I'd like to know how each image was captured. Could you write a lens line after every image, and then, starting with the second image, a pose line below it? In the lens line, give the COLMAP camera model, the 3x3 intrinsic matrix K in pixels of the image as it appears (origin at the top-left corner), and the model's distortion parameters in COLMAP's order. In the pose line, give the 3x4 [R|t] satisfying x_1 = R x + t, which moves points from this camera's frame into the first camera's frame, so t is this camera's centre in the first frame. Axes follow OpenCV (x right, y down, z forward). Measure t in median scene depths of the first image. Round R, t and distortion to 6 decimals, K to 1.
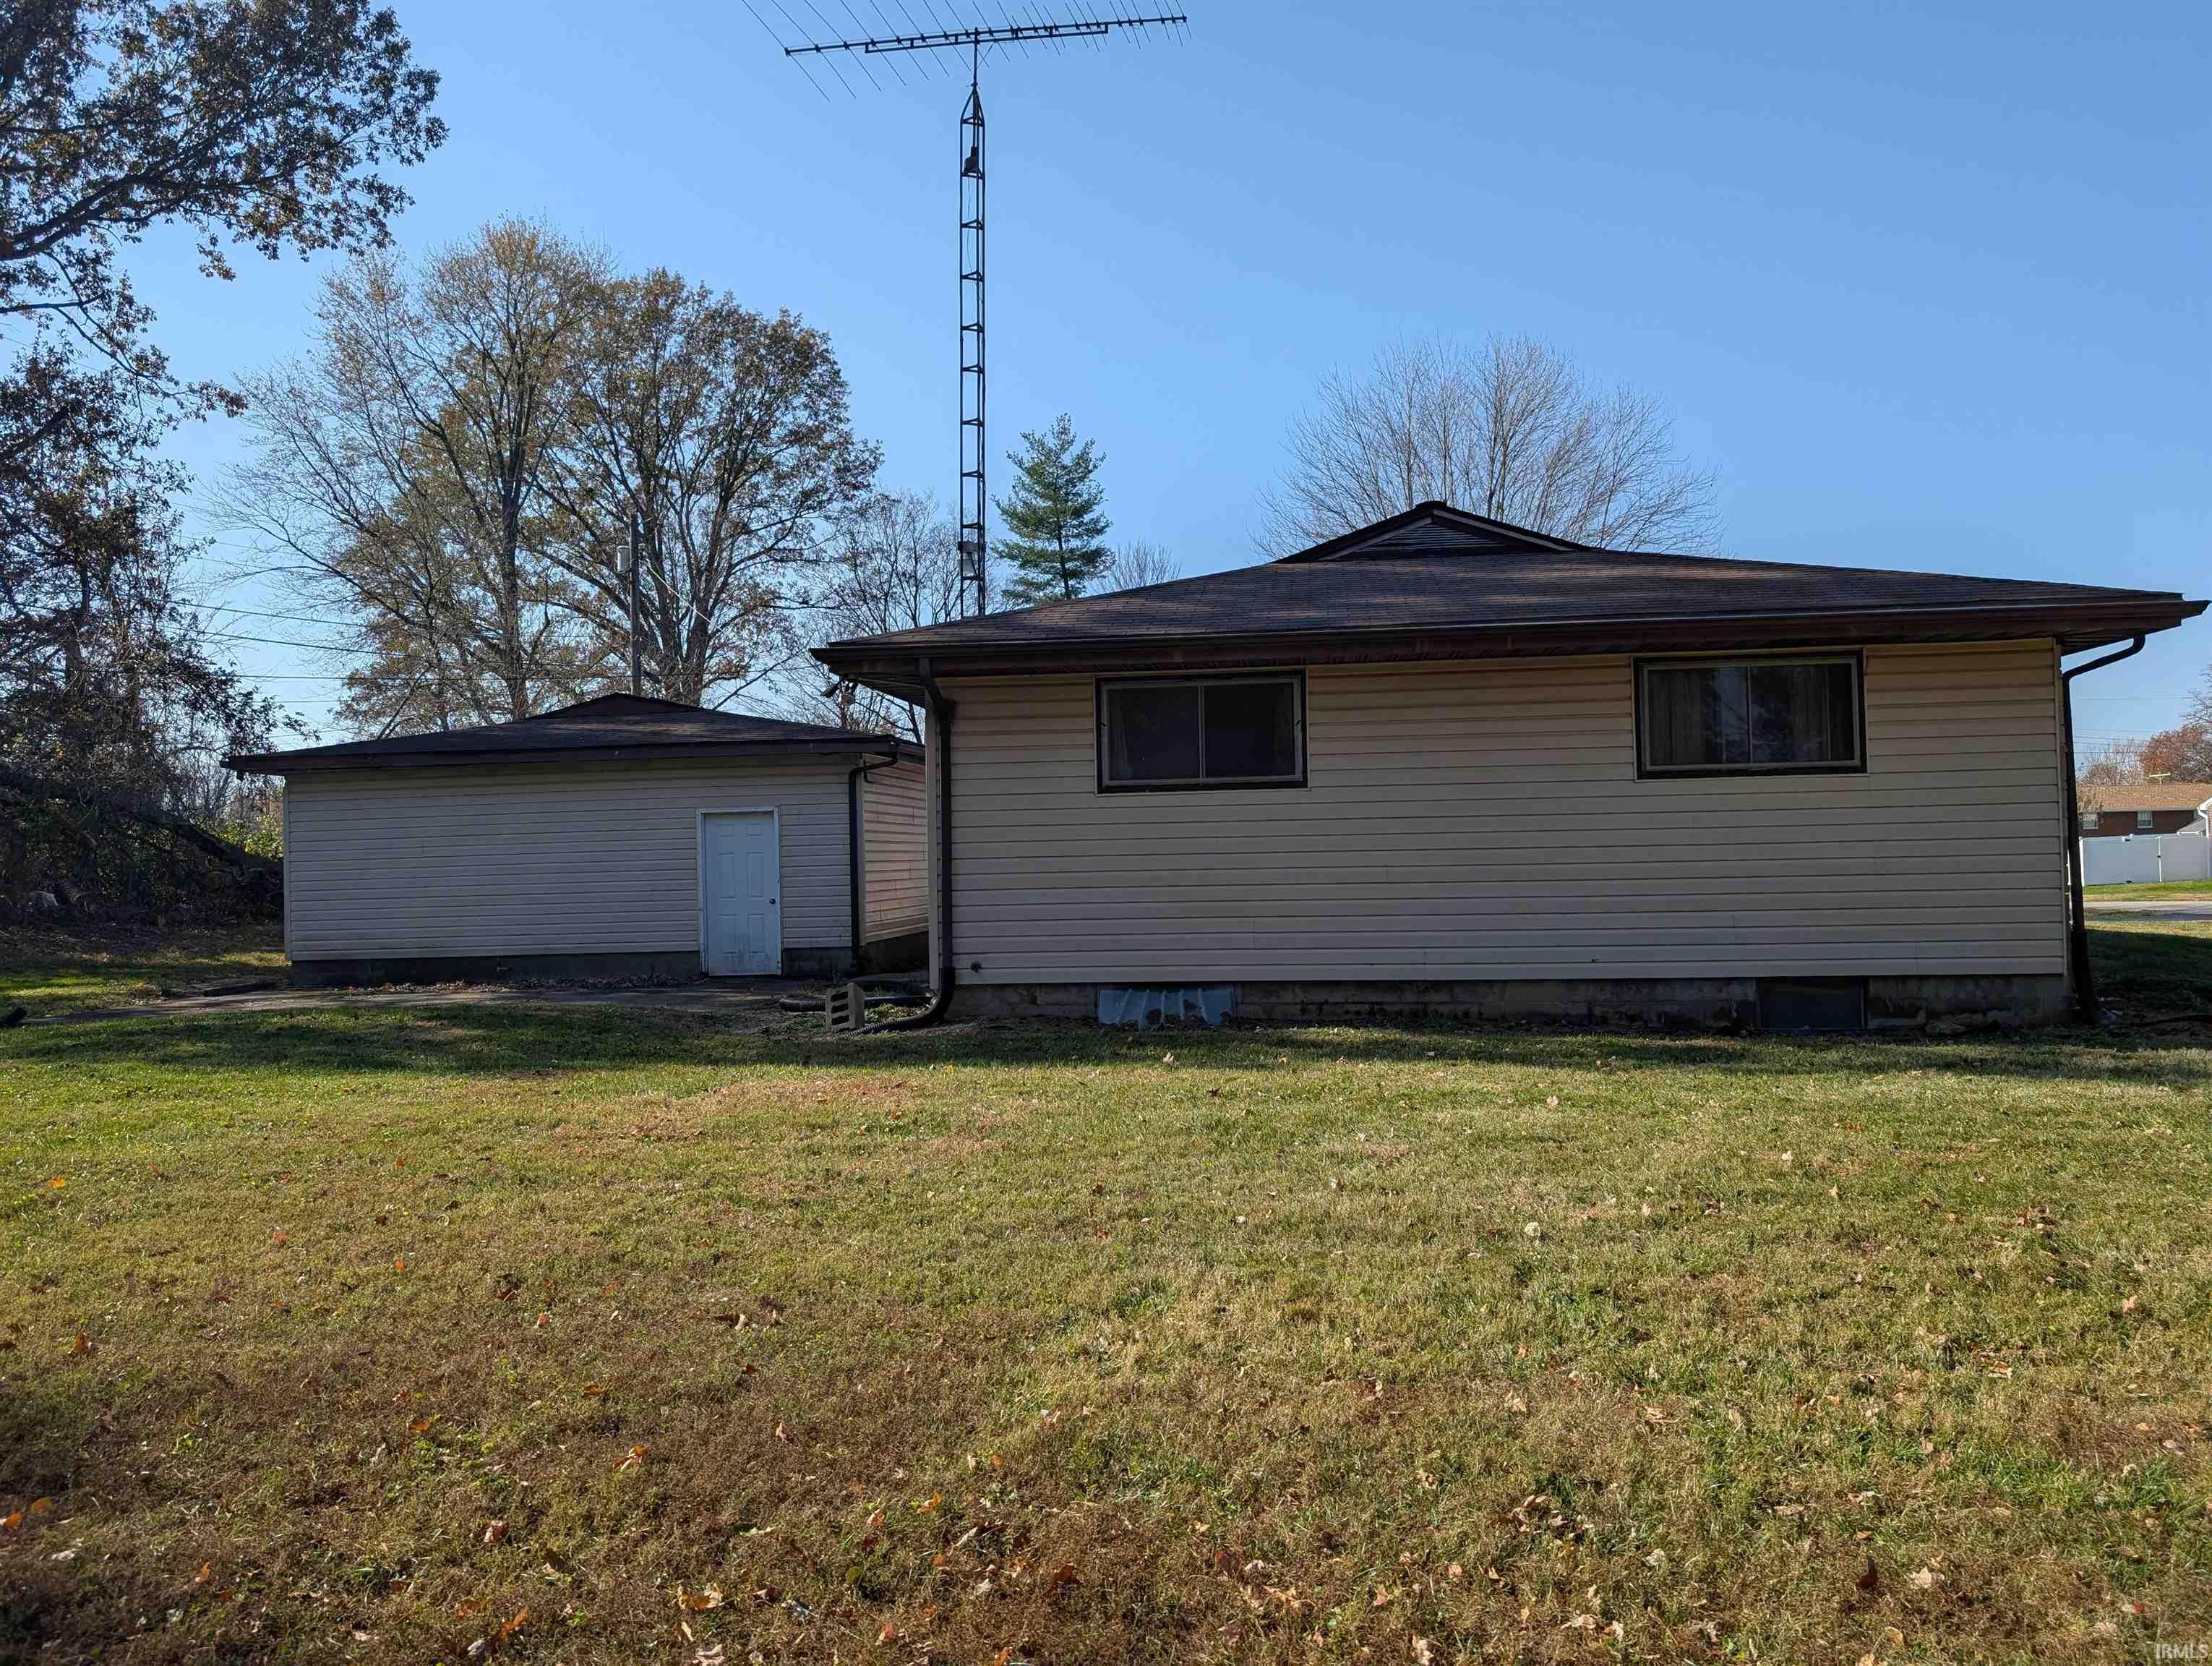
lens RADIAL K [[1571.1, 0, 1098.7], [0, 1571.1, 833.0], [0, 0, 1]] dist [0.039194, -0.005761]
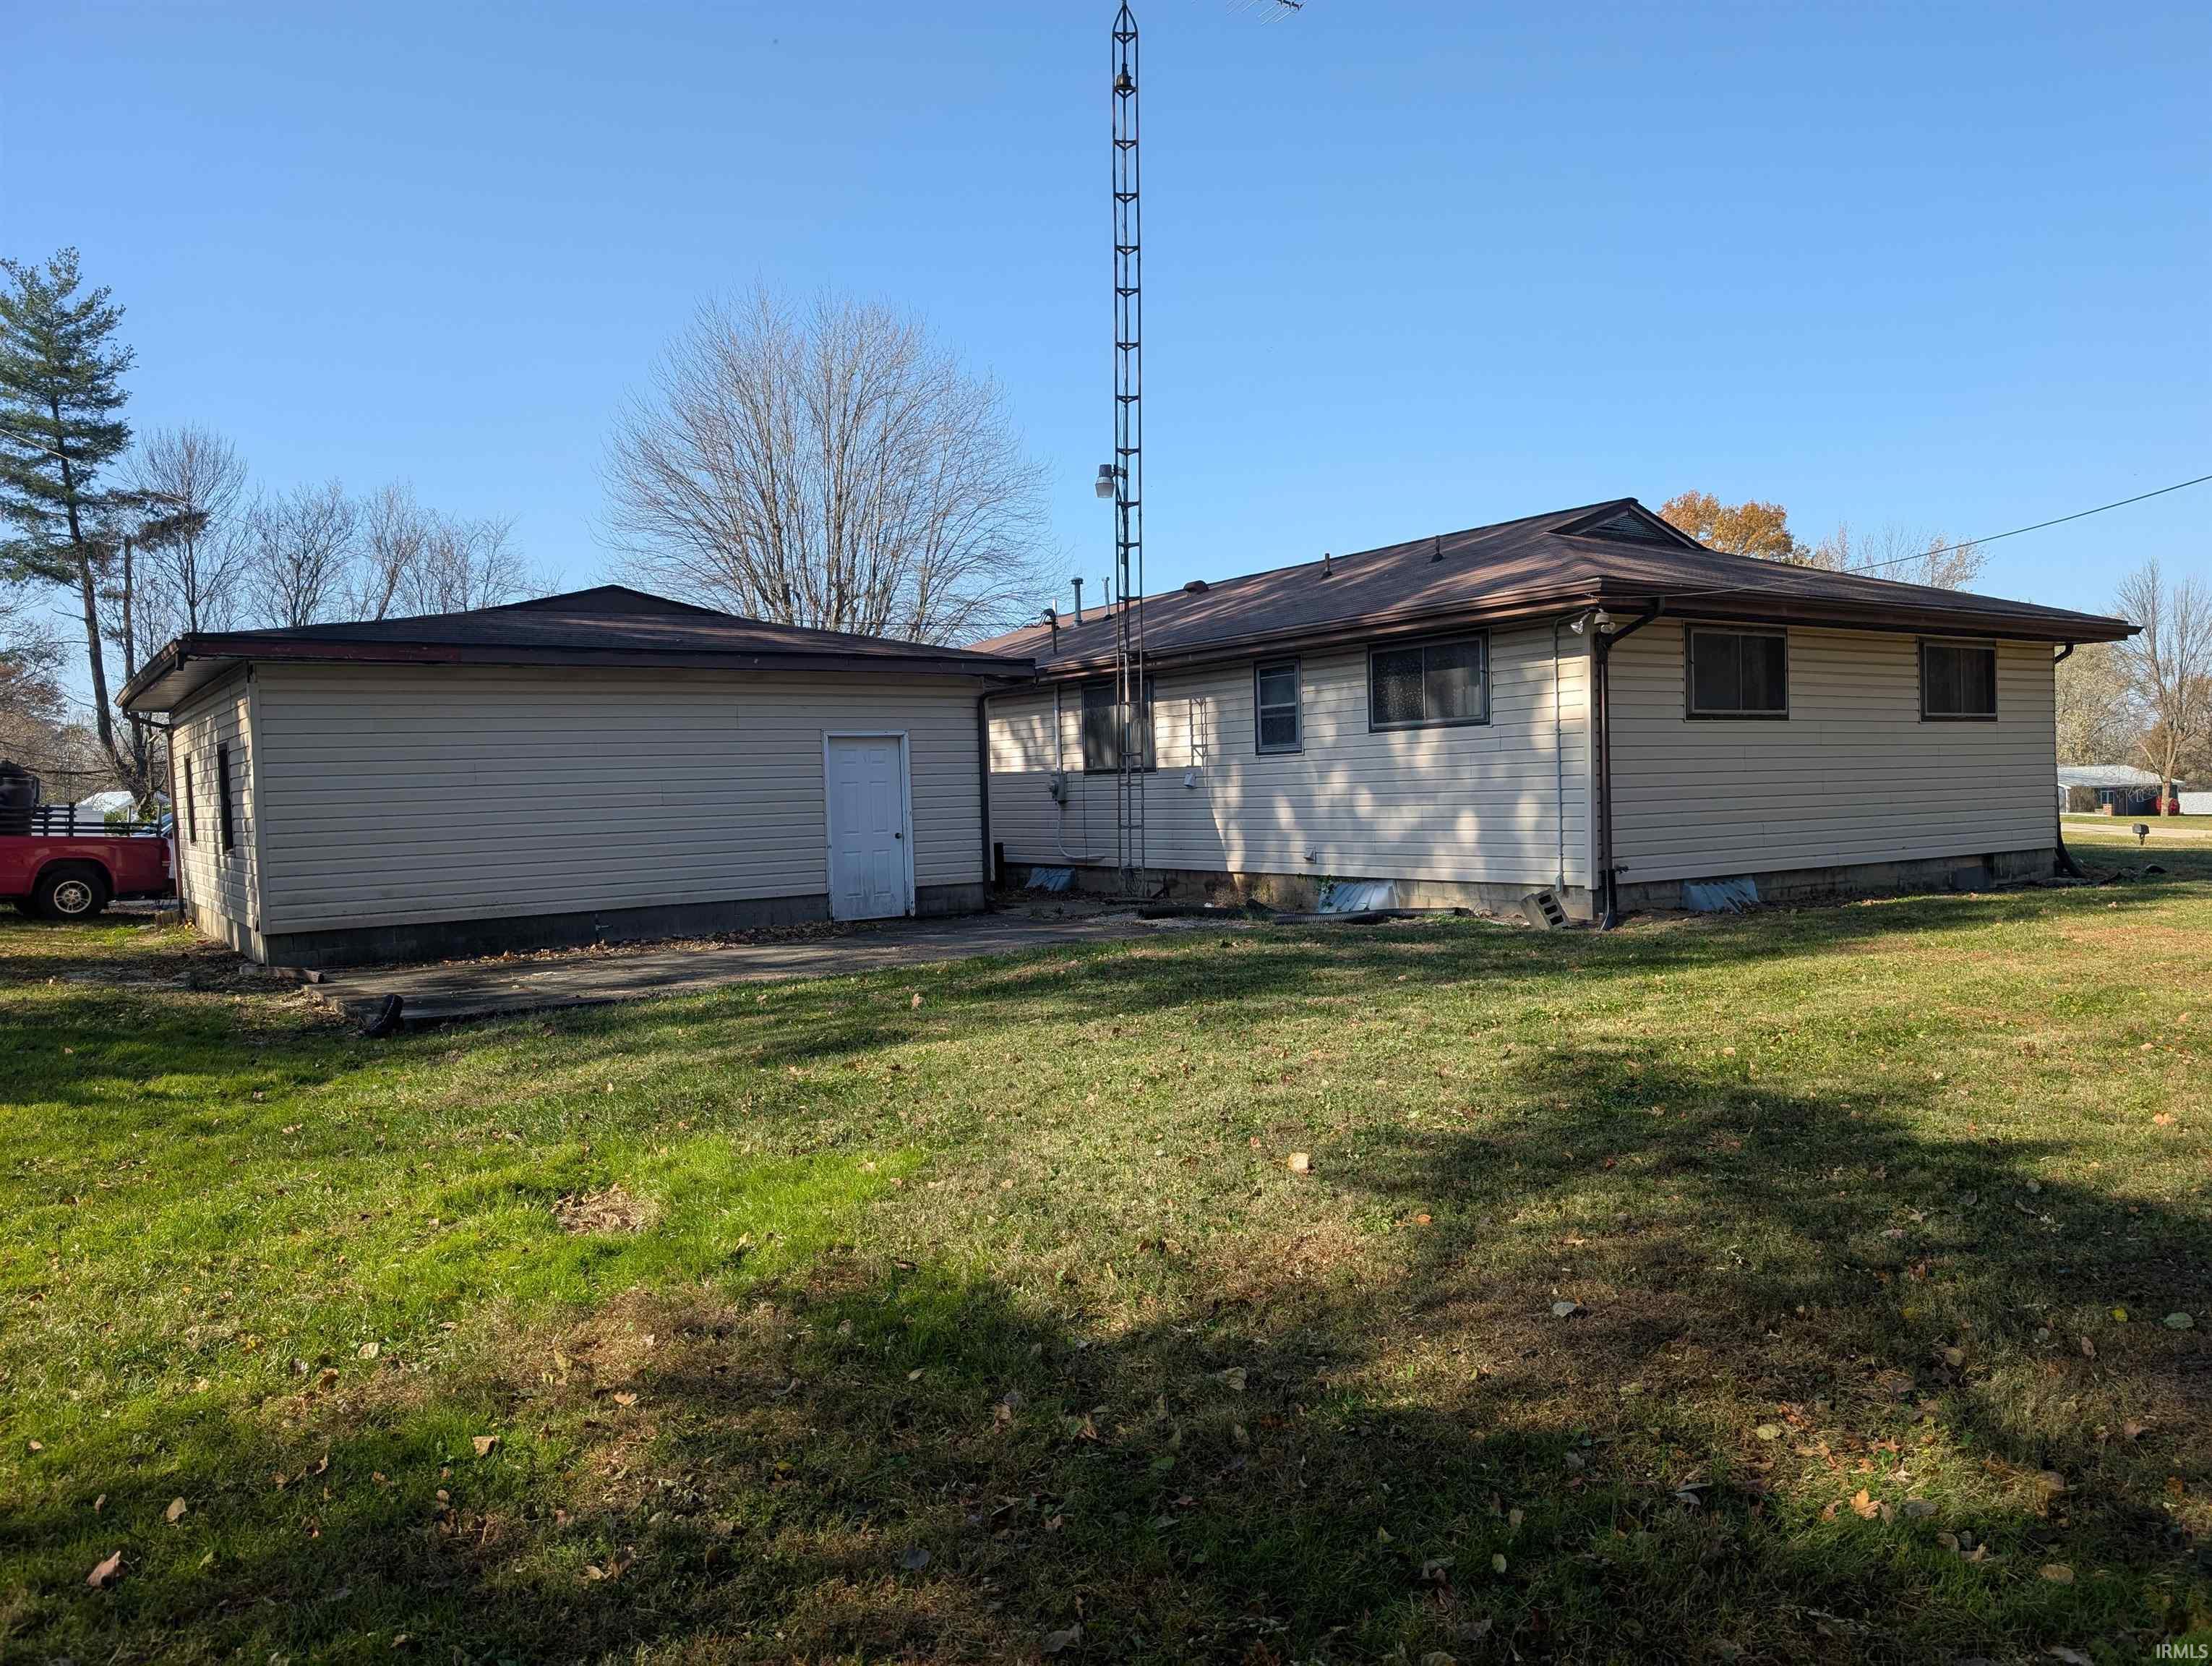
lens RADIAL K [[1571.1, 0, 1114.3], [0, 1571.1, 835.3], [0, 0, 1]] dist [0.039194, -0.005761]
pose [[0.752627, -0.017782, 0.658207, -0.922131], [-0.000536, 0.999618, 0.027620, 0.024029], [-0.658447, -0.021140, 0.752330, 0.311048]]
